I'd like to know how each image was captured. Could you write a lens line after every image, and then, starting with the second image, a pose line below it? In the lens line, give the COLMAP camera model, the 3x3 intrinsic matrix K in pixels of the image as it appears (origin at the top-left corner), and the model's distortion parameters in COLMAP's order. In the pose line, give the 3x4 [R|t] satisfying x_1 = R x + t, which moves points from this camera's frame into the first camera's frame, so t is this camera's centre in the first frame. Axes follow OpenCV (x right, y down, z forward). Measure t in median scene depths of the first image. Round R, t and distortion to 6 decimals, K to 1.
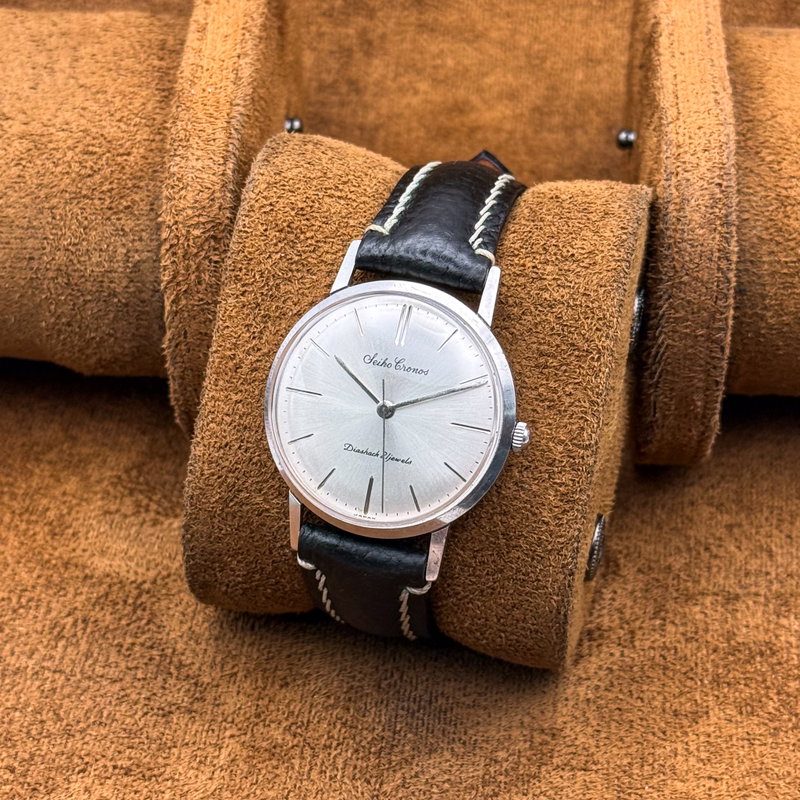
lens RADIAL K [[1977.2, 0, 378.5], [0, 1977.2, 396.7], [0, 0, 1]] dist [0.461567, 0.000000]
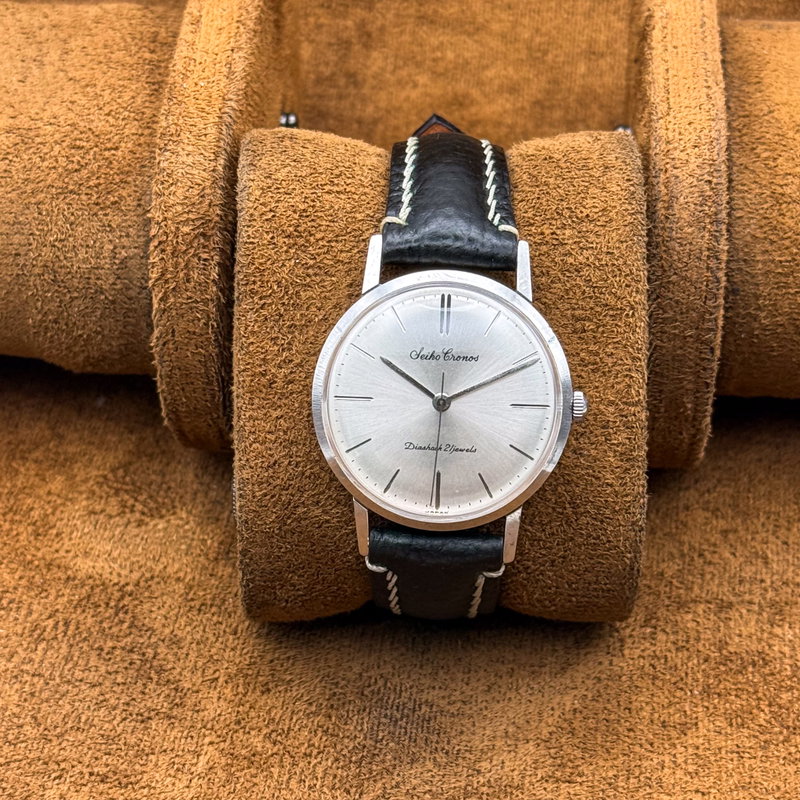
lens RADIAL K [[1977.2, 0, 399.9], [0, 1977.2, 399.8], [0, 0, 1]] dist [0.461567, 0.000000]
pose [[0.972227, -0.172124, 0.158578, -0.167022], [0.163122, 0.984243, 0.068238, -0.063263], [-0.167825, -0.040475, 0.984986, 0.028517]]
